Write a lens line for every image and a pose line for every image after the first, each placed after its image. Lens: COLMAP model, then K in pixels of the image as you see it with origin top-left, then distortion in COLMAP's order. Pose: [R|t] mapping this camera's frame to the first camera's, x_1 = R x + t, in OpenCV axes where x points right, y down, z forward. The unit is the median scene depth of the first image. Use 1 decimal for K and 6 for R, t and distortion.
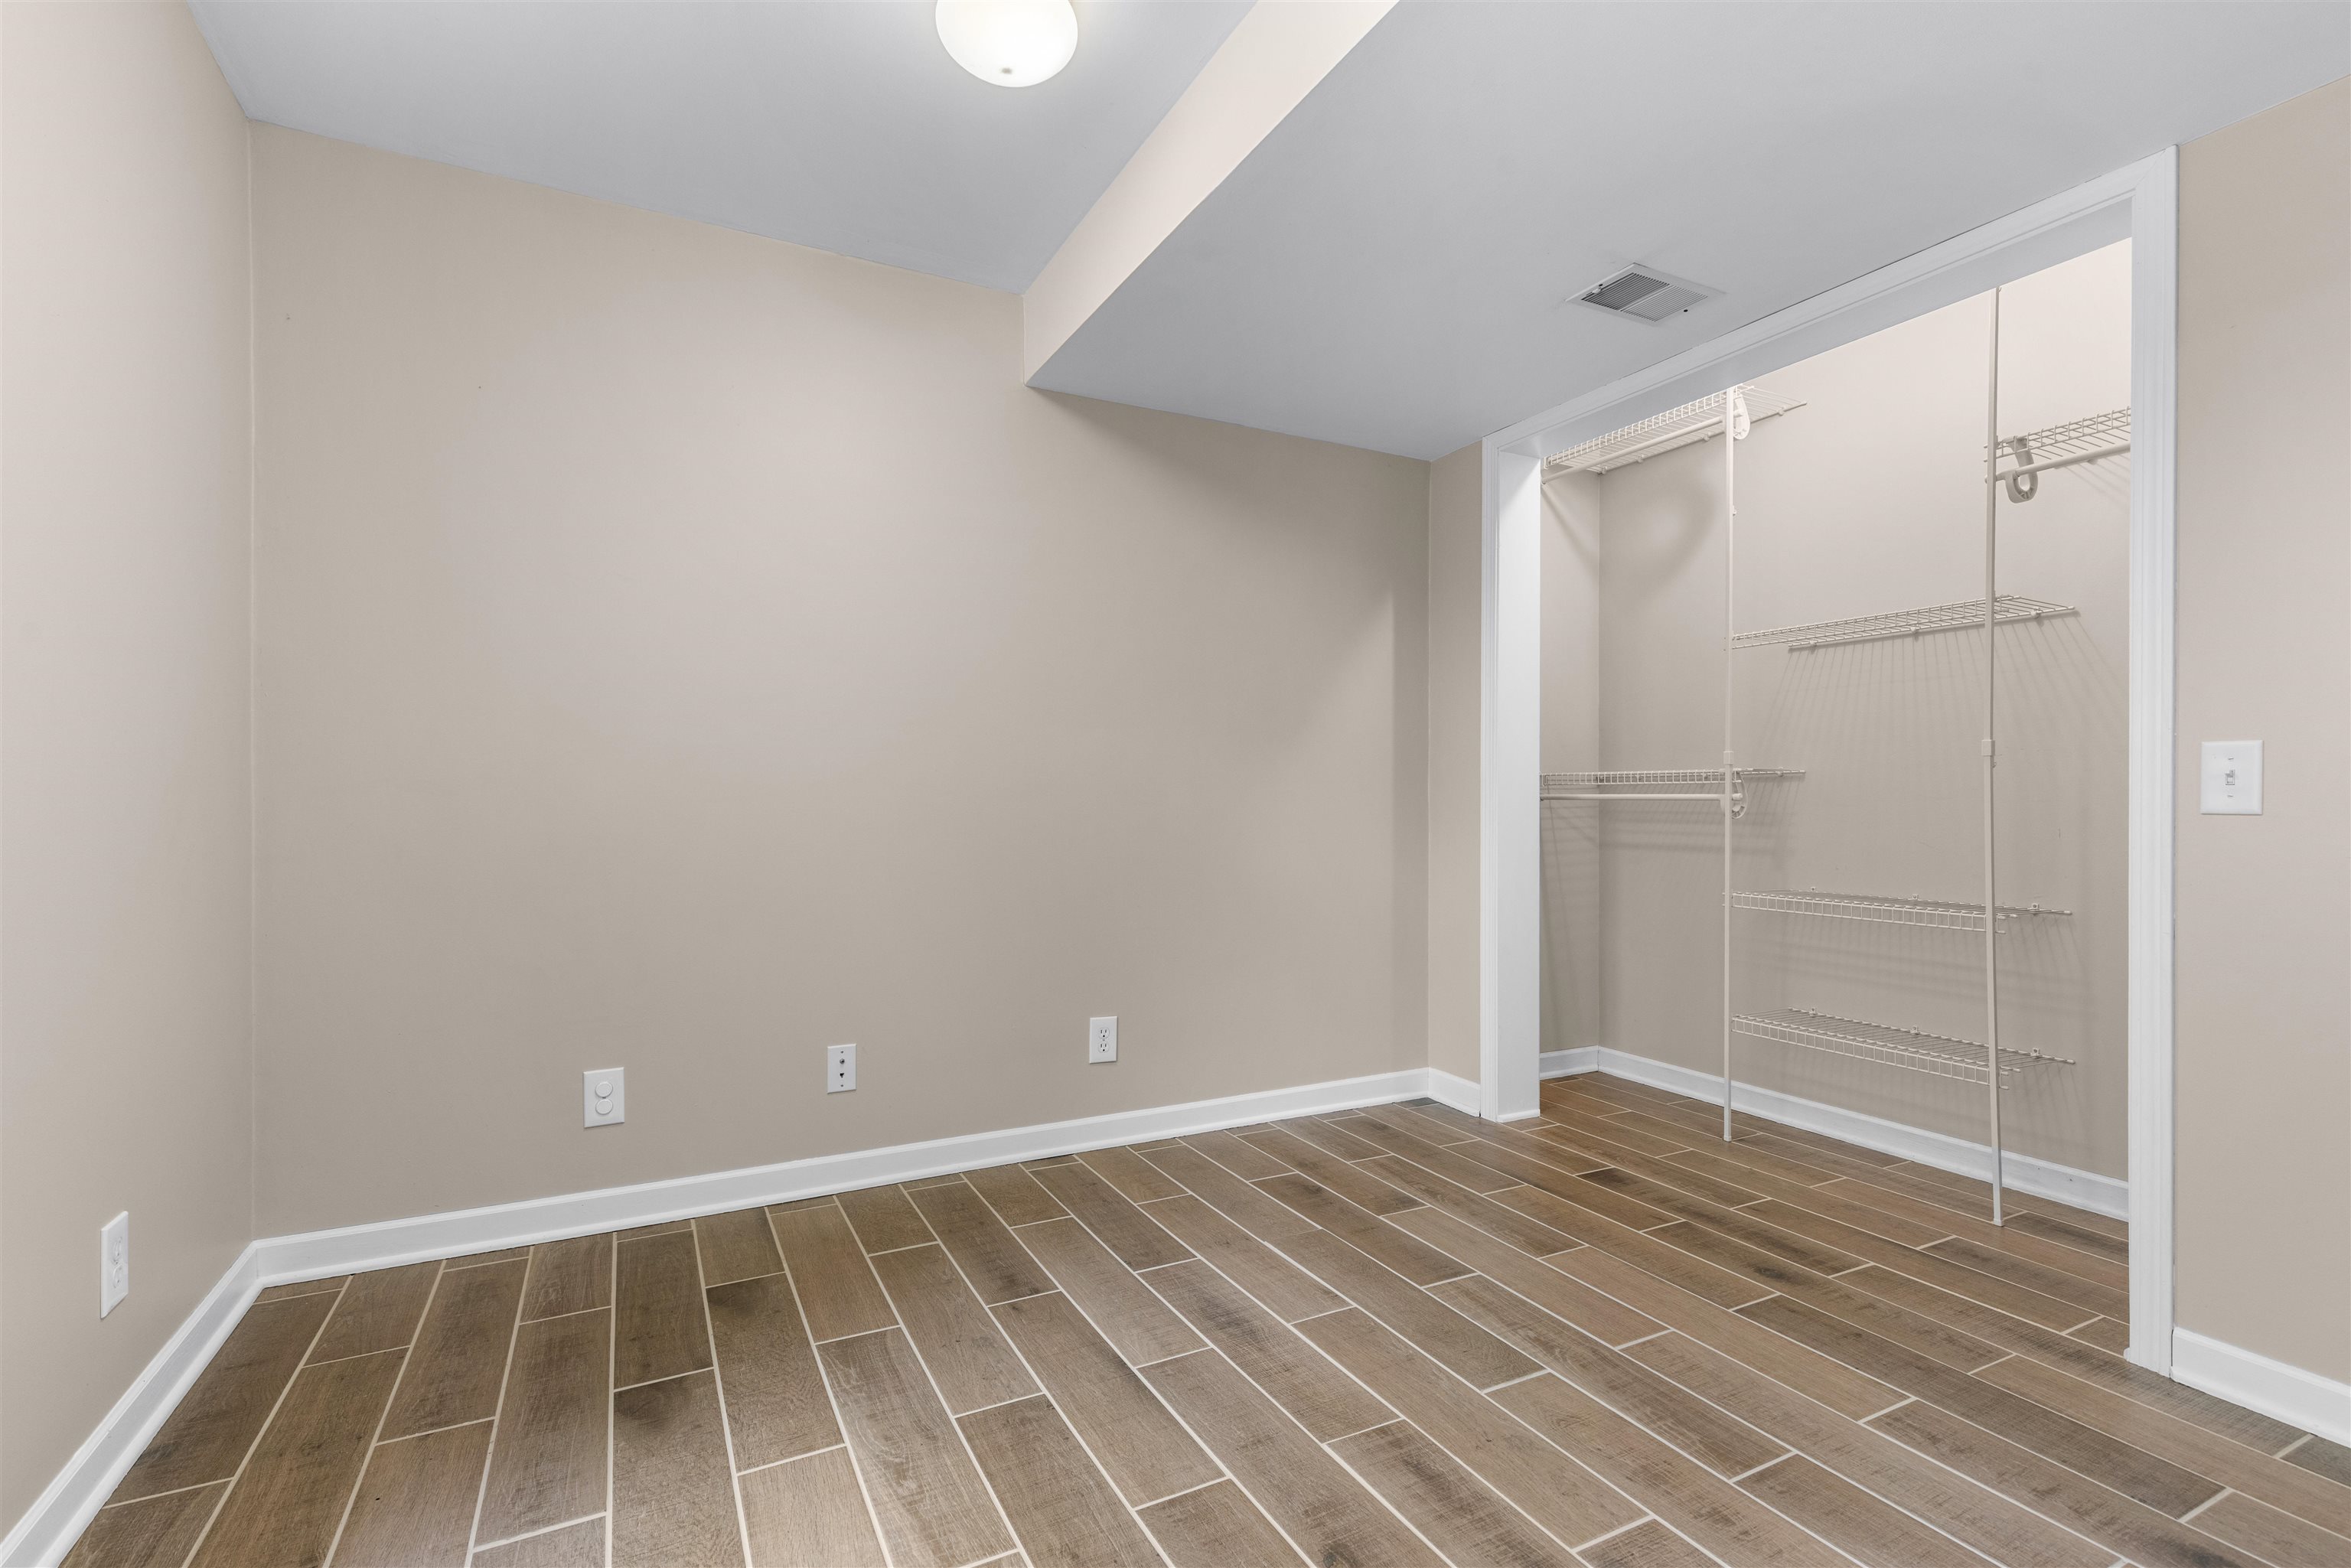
lens RADIAL K [[1069.4, 0, 1184.2], [0, 1069.4, 795.9], [0, 0, 1]] dist [0.002409, -0.000619]
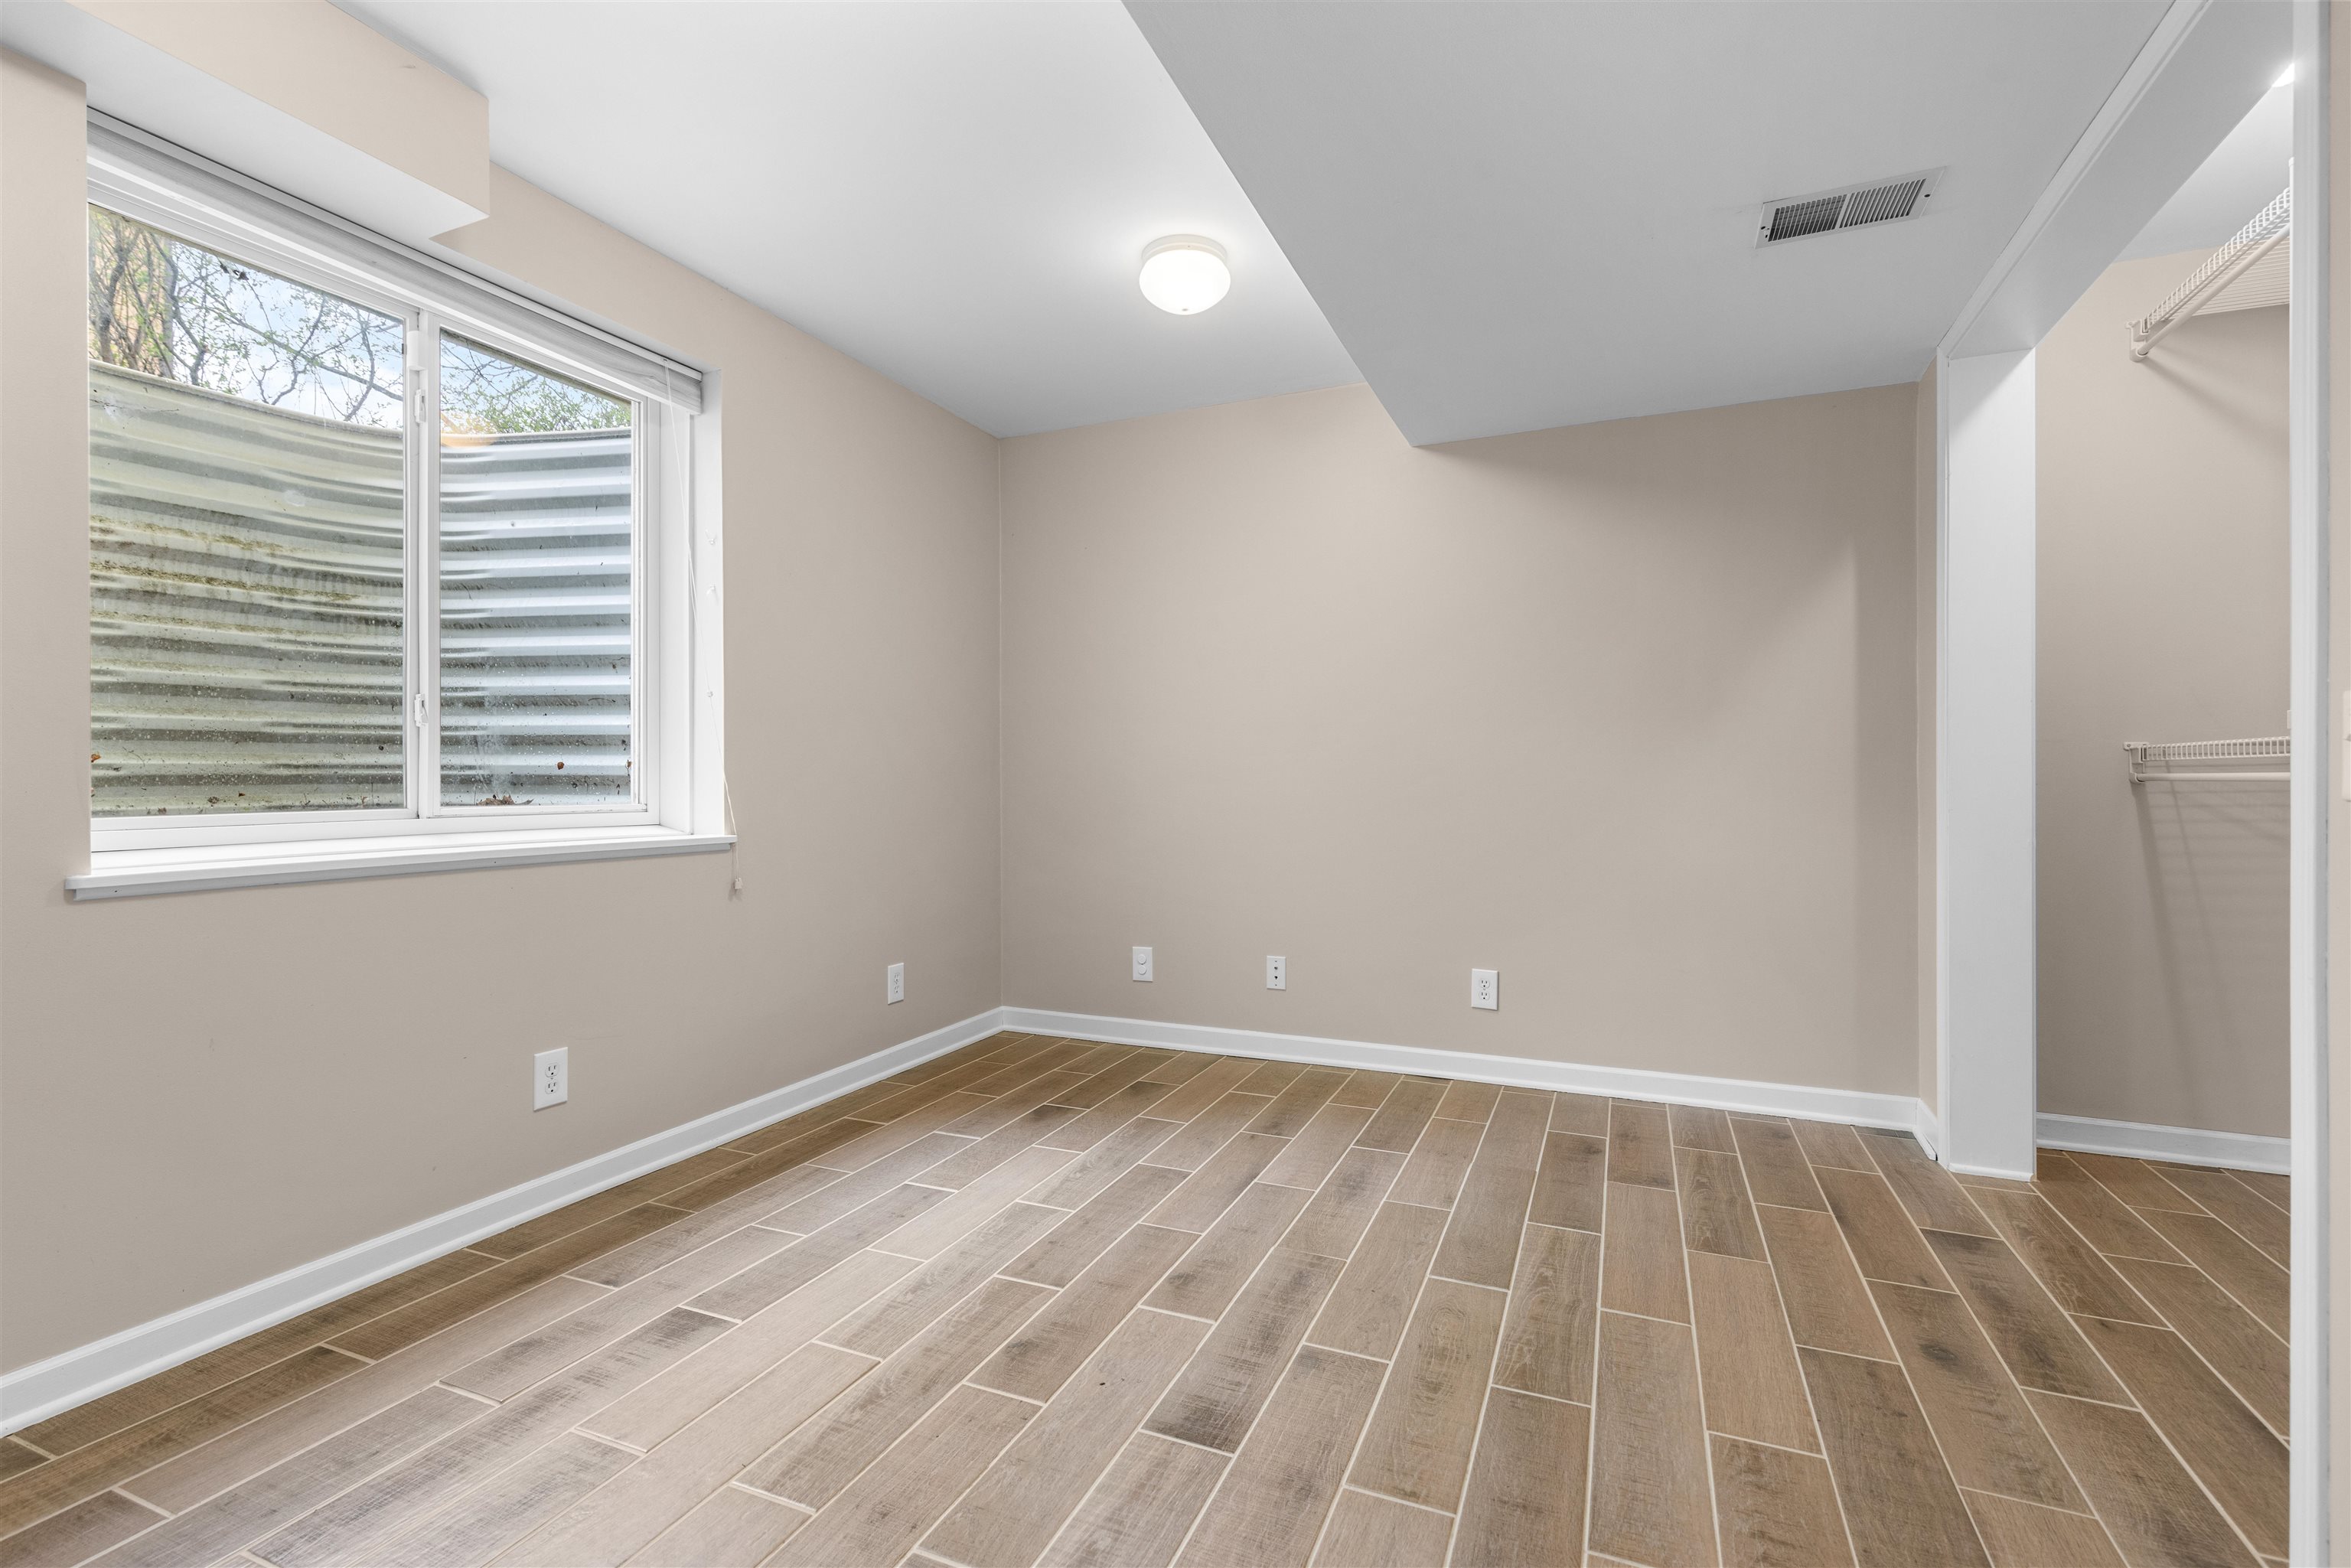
lens RADIAL K [[1069.4, 0, 1189.6], [0, 1069.4, 778.9], [0, 0, 1]] dist [0.002409, -0.000619]
pose [[0.631847, -0.002682, -0.775088, 0.776777], [0.001988, 0.999996, -0.001839, 0.002620], [0.775090, -0.000379, 0.631850, 0.027866]]
